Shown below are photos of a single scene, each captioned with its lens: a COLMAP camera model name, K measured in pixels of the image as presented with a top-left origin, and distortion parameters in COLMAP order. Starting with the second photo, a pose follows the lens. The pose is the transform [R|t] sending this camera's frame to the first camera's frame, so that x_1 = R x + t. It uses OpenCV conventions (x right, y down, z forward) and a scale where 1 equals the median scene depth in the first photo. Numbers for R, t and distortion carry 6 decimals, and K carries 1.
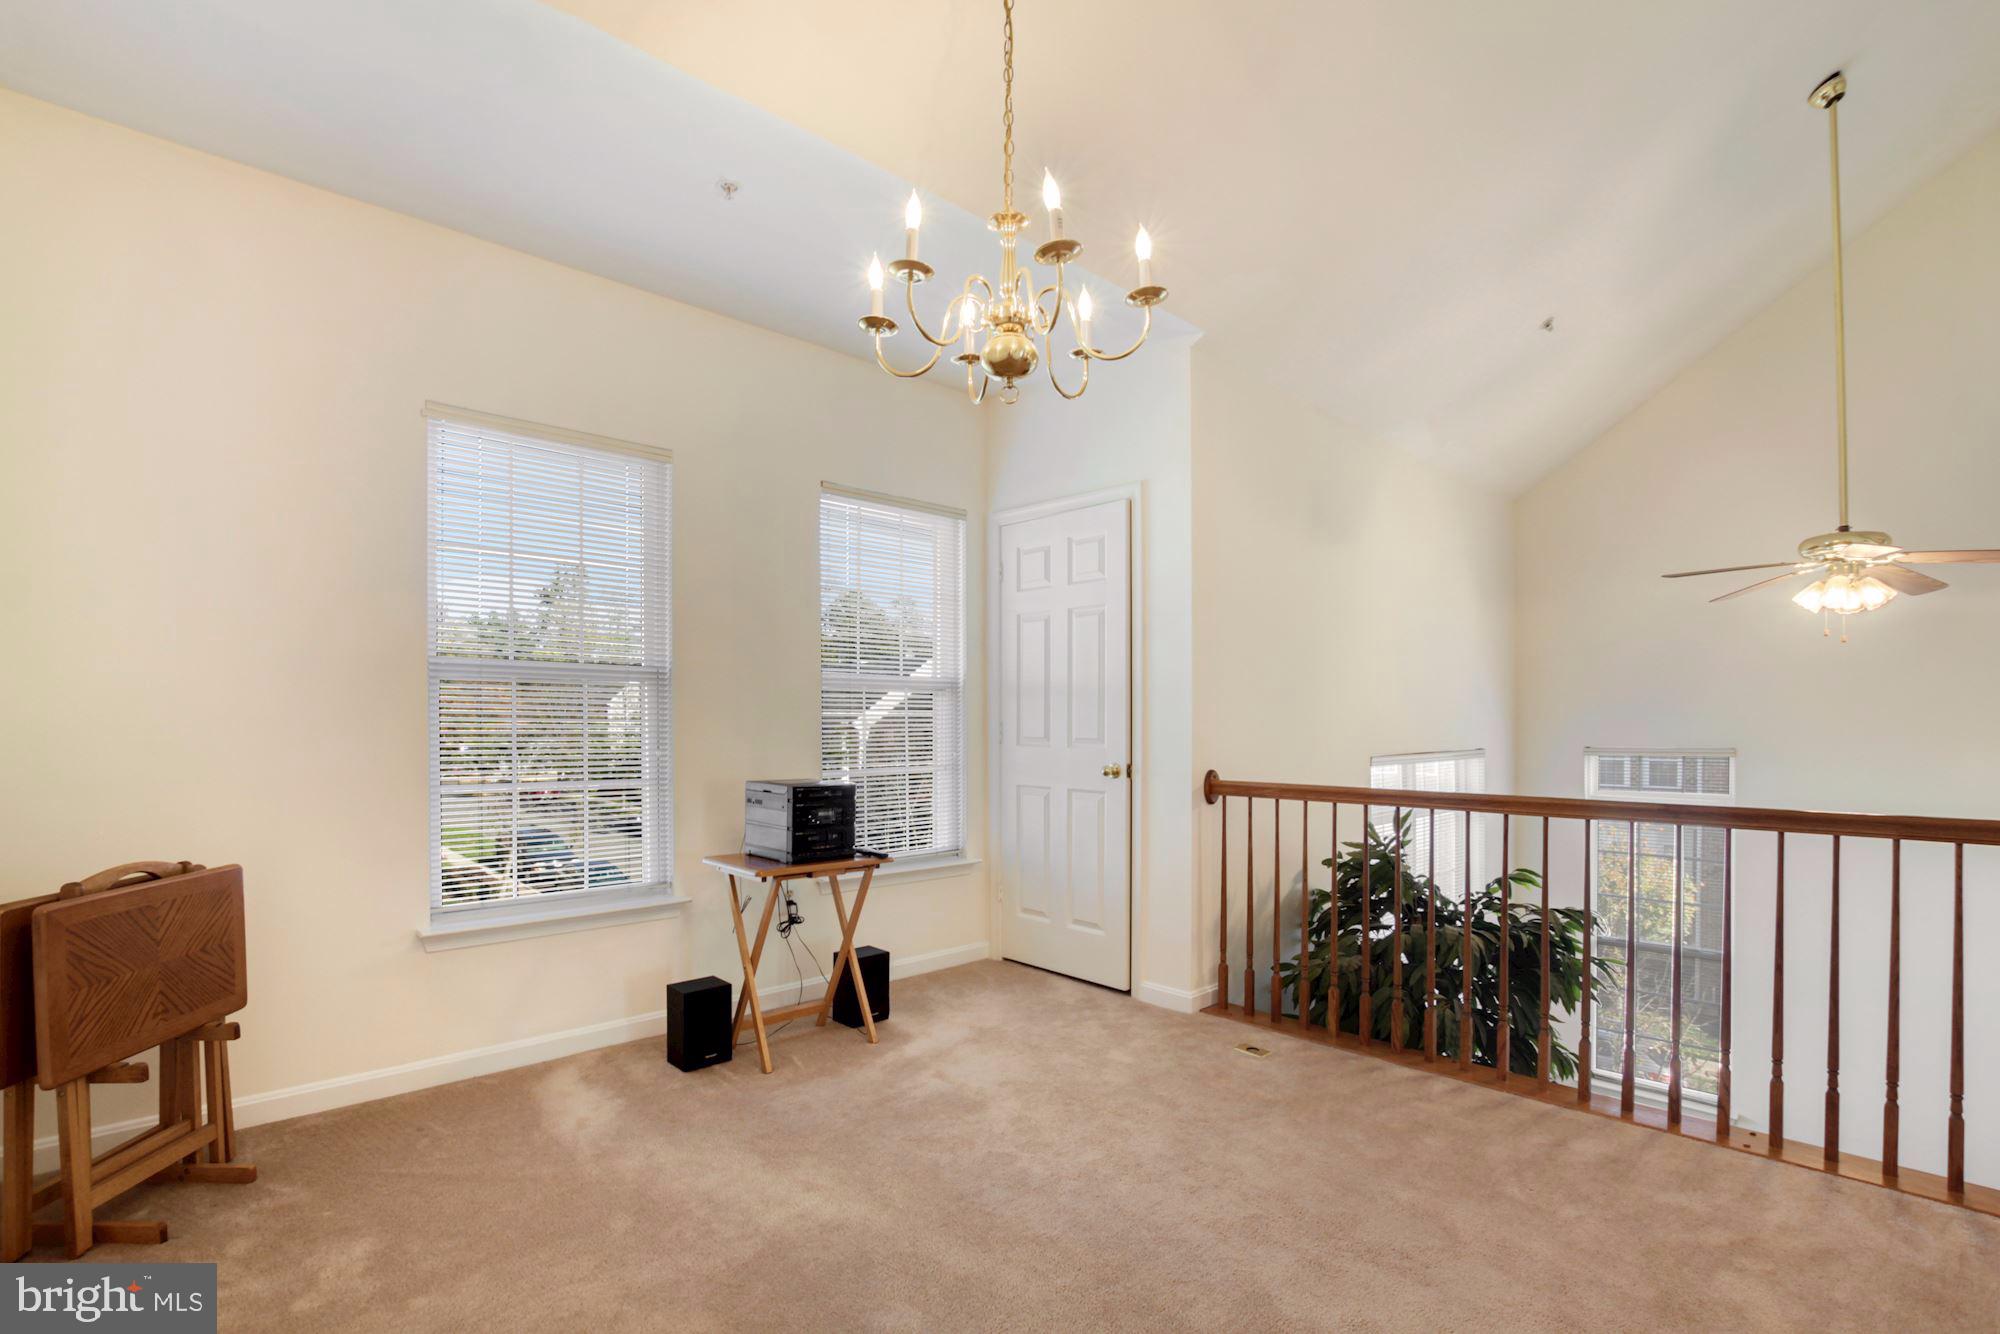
lens RADIAL K [[977.2, 0, 987.5], [0, 977.2, 705.0], [0, 0, 1]] dist [-0.028981, 0.000282]
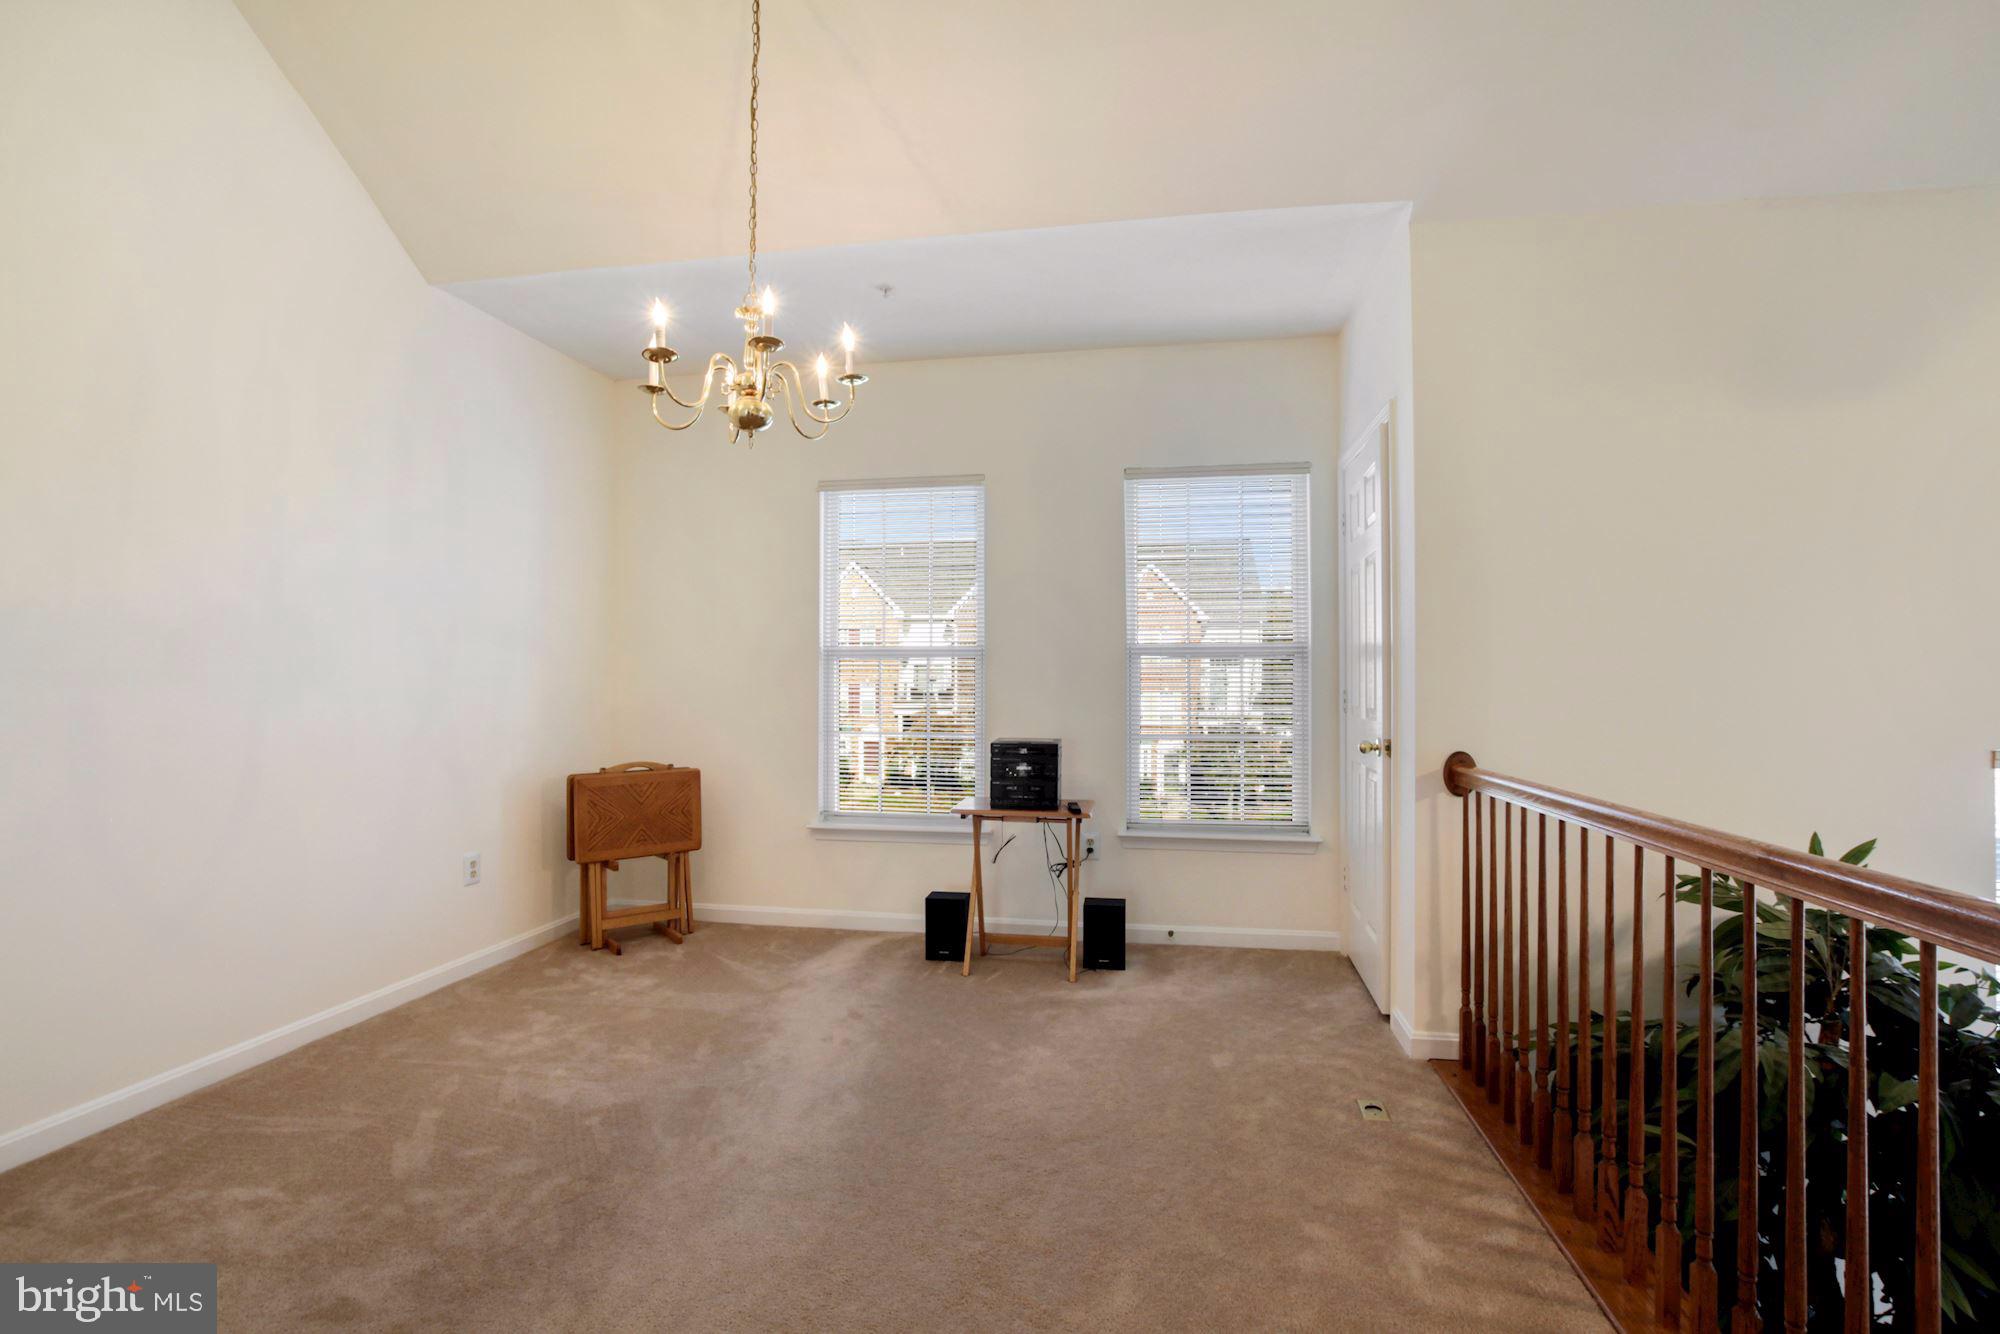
lens RADIAL K [[931.1, 0, 936.3], [0, 931.1, 635.3], [0, 0, 1]] dist [-0.023955, 0.000033]
pose [[0.569313, -0.047119, -0.820769, 0.707258], [0.015274, 0.998790, -0.046744, 0.004157], [0.821979, 0.014076, 0.569344, 0.290236]]
